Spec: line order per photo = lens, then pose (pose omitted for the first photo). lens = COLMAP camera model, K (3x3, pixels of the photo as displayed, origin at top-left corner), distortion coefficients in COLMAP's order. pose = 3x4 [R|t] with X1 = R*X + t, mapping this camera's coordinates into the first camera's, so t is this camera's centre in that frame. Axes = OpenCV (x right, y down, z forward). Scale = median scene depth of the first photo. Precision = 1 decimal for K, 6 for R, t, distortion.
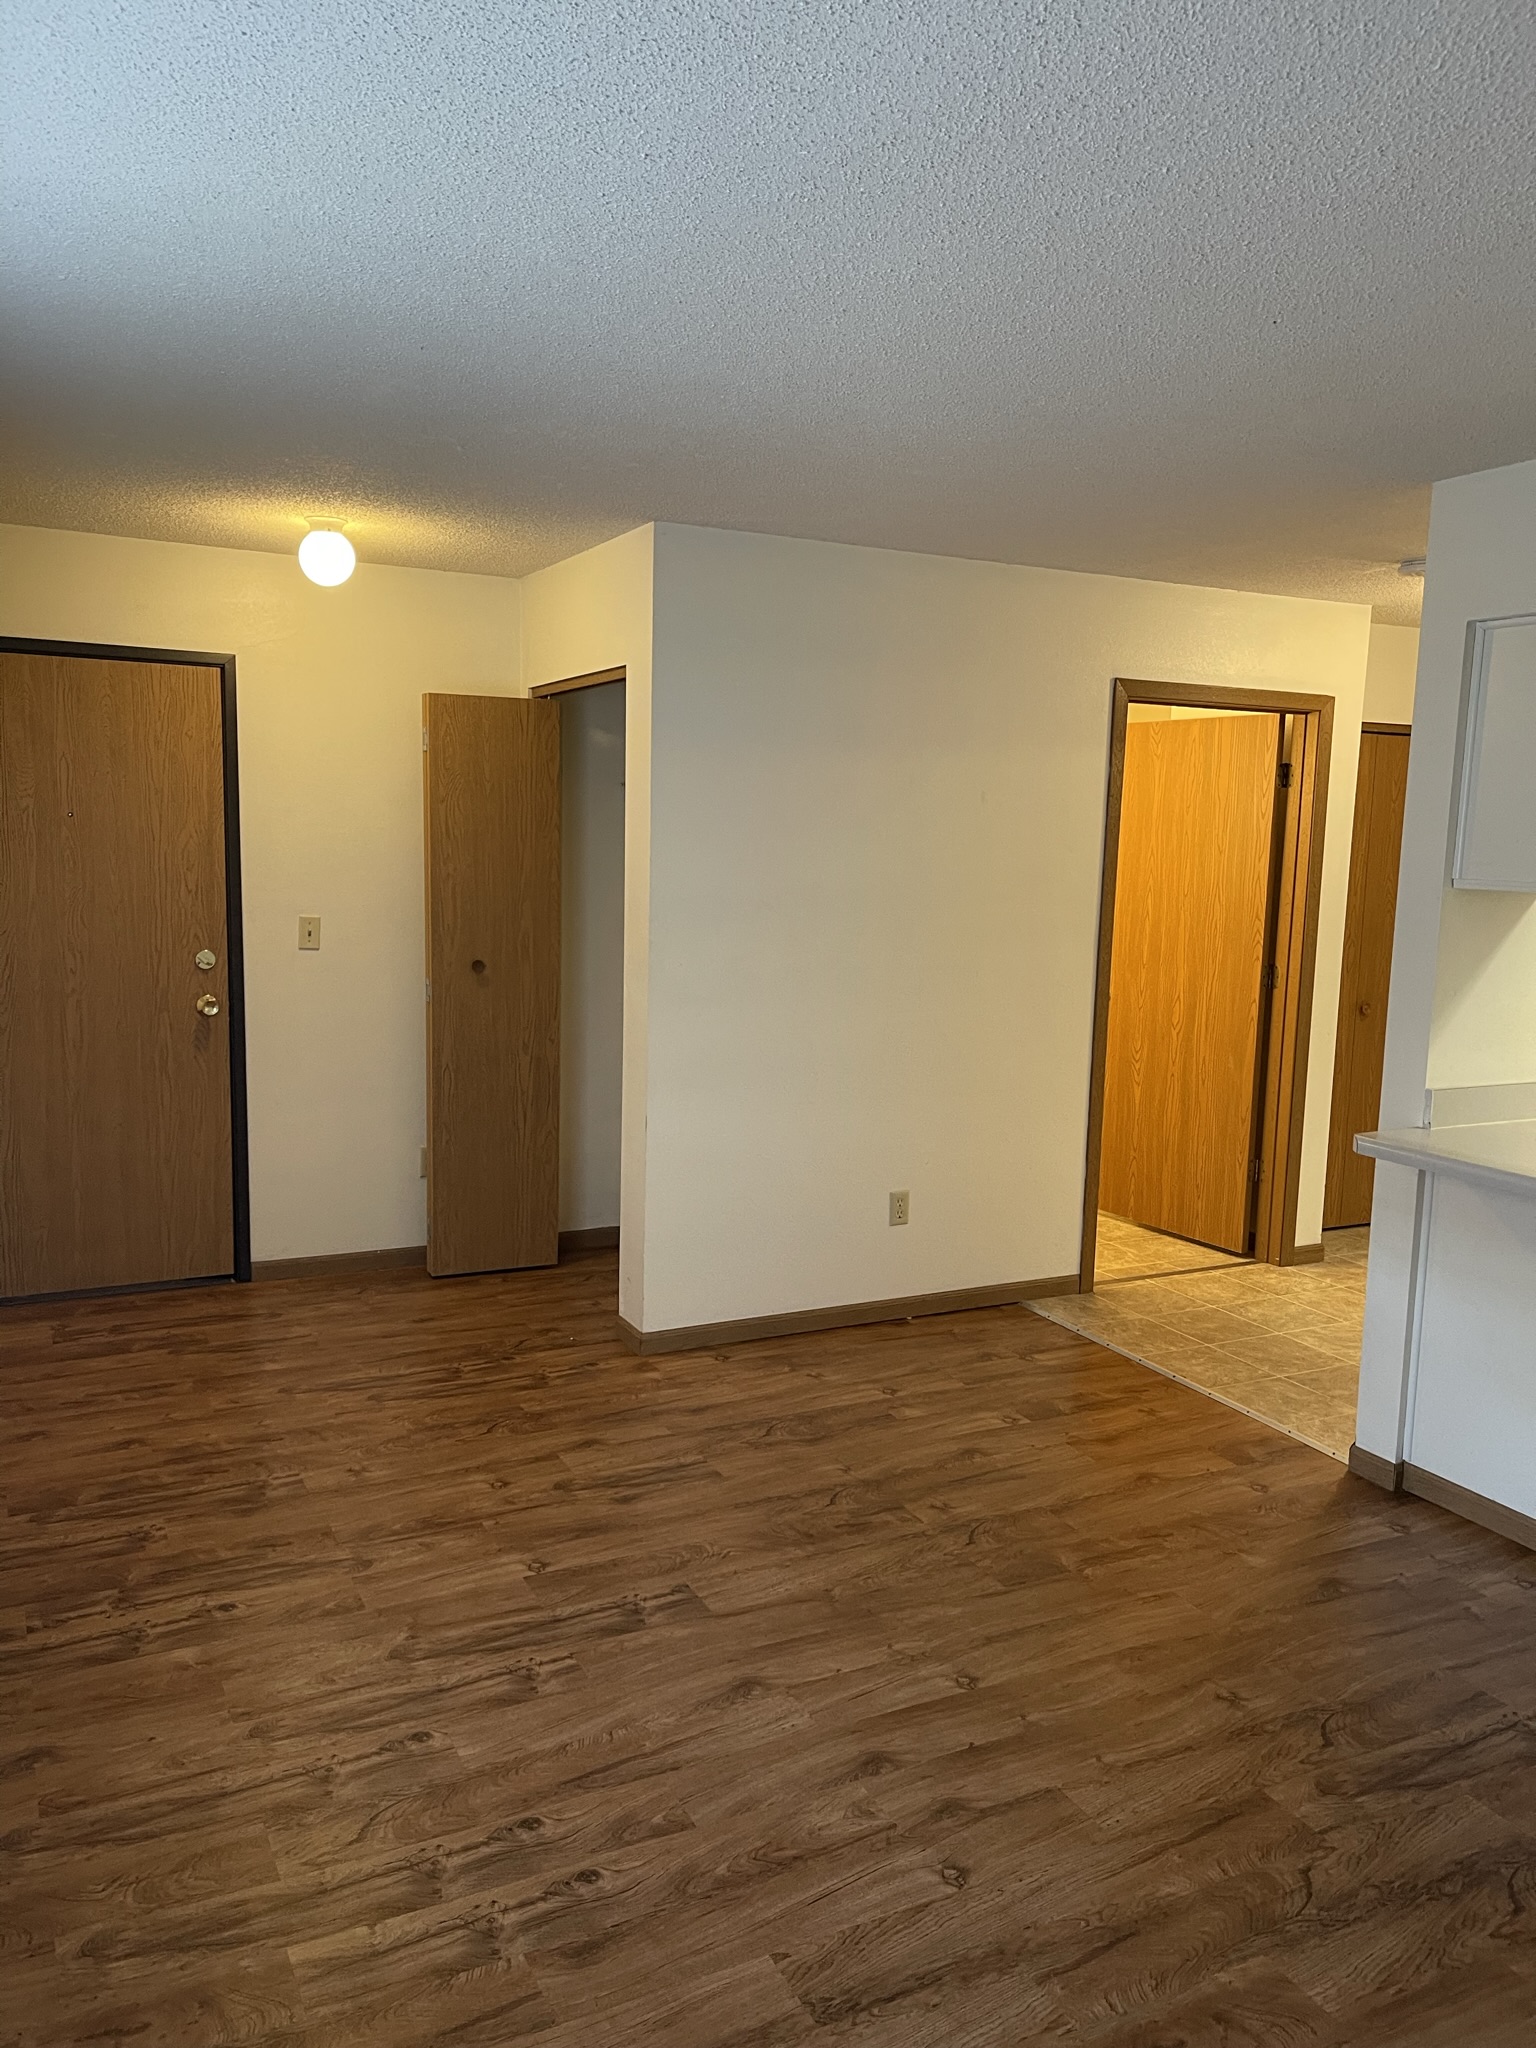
lens RADIAL K [[1522.4, 0, 757.4], [0, 1522.4, 1027.3], [0, 0, 1]] dist [0.058252, -0.083529]
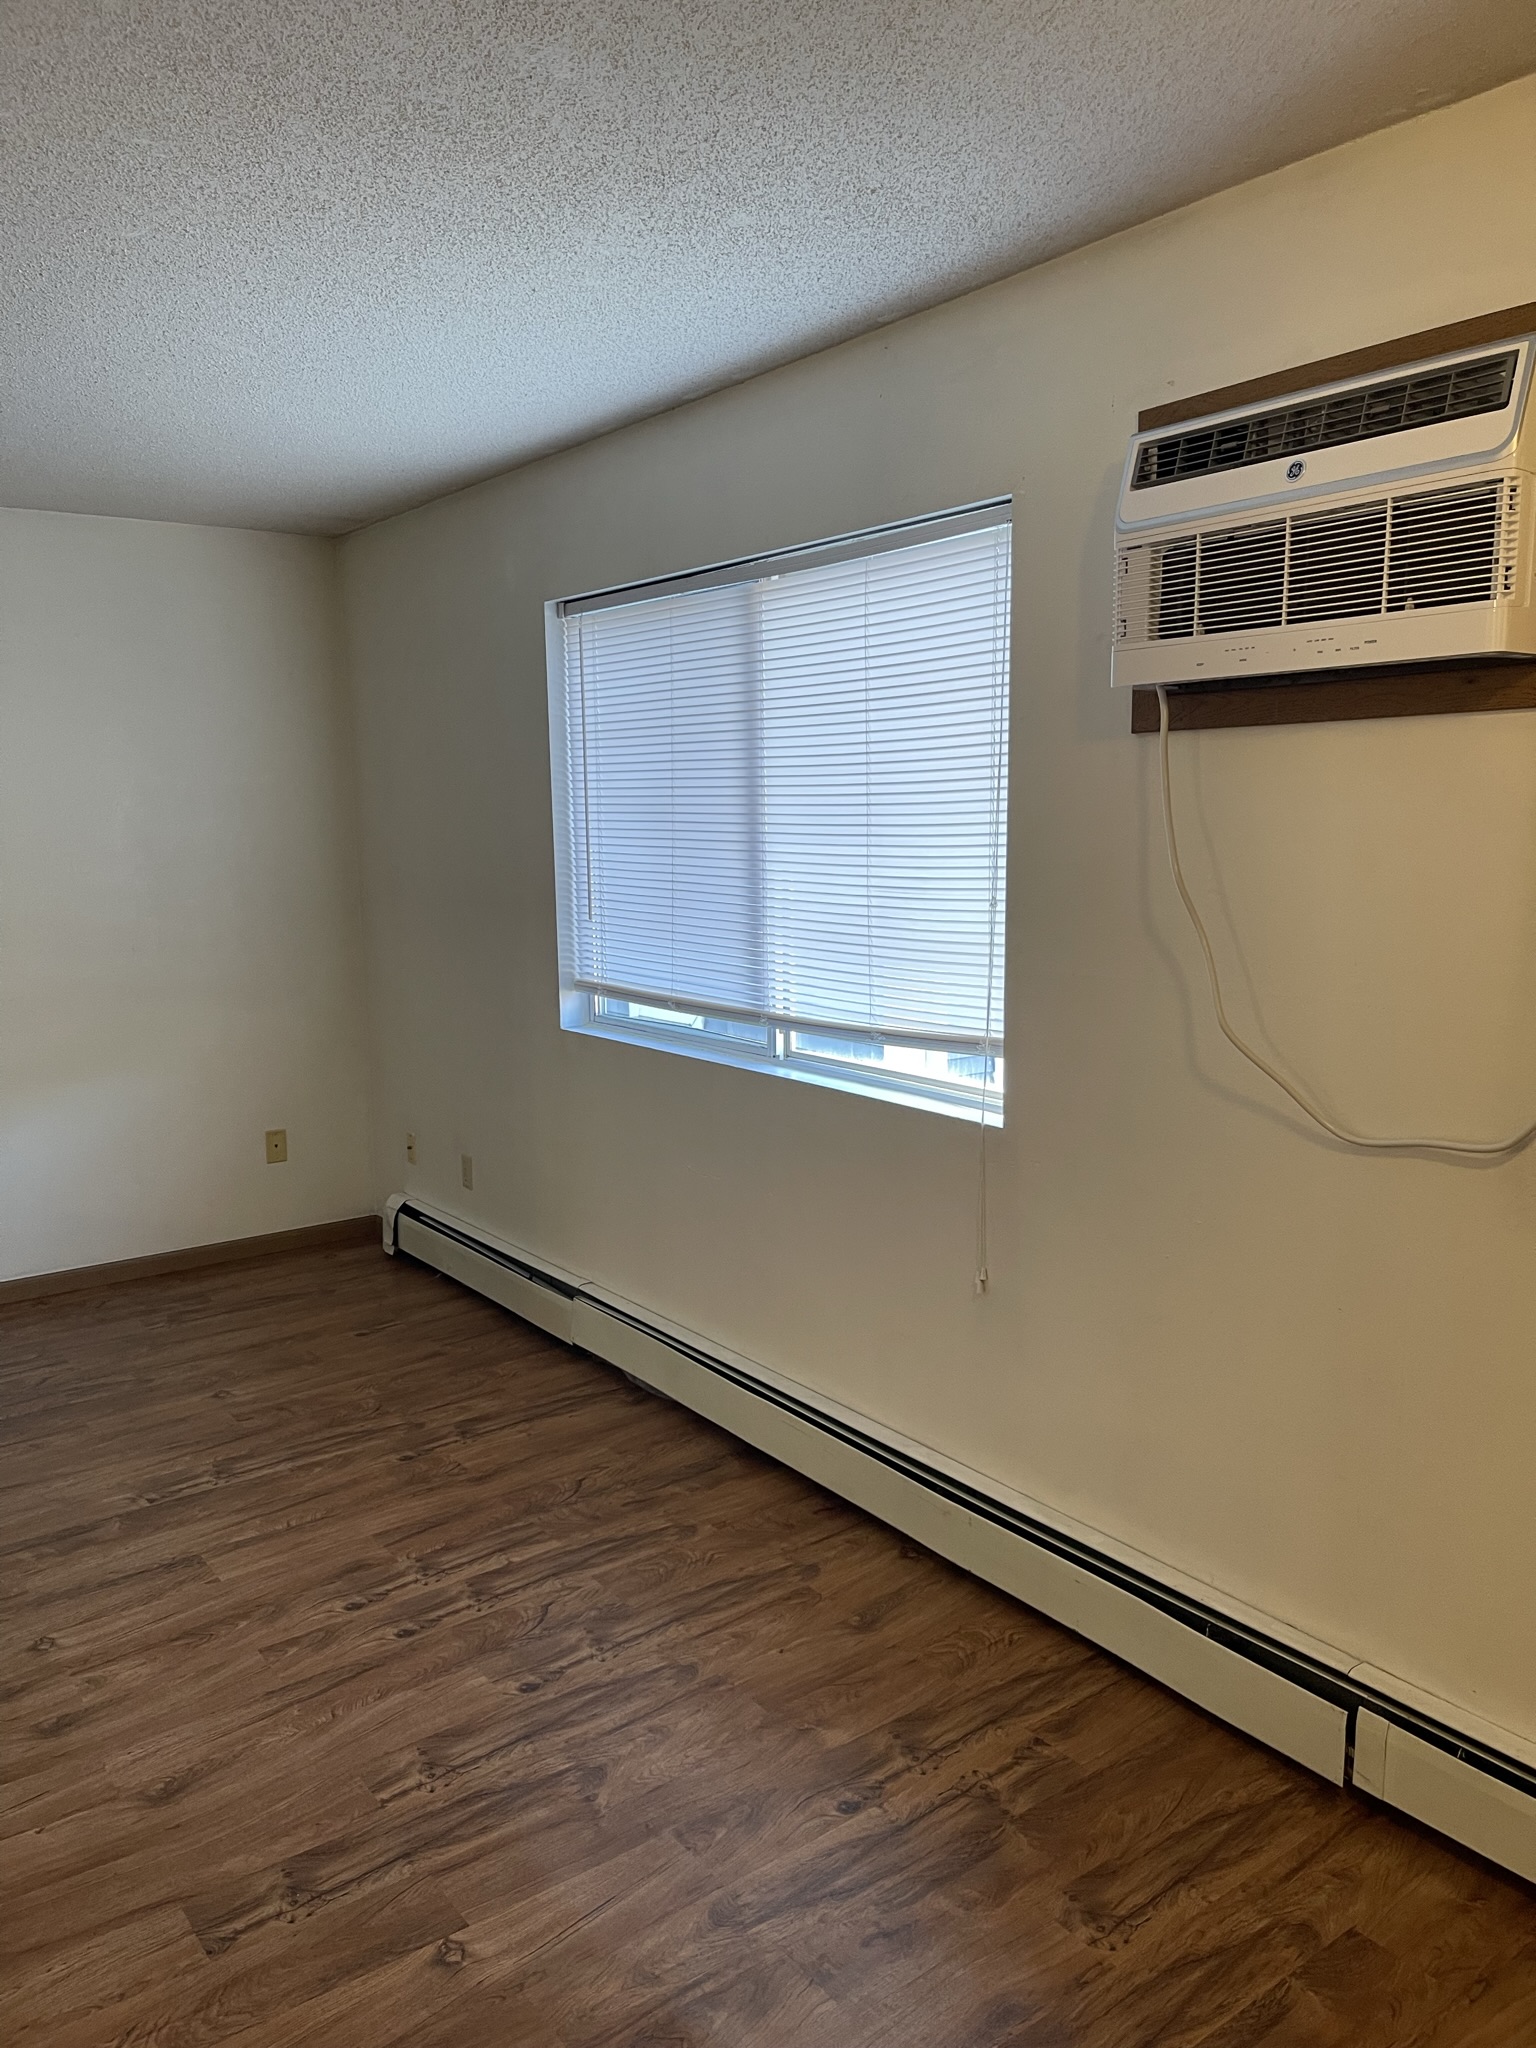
lens RADIAL K [[1522.4, 0, 782.7], [0, 1522.4, 1011.0], [0, 0, 1]] dist [0.058252, -0.083529]
pose [[-0.983978, 0.006728, -0.178163, -0.186926], [-0.038788, 0.967275, 0.250746, -0.207784], [0.174020, 0.253639, -0.951517, 1.700270]]
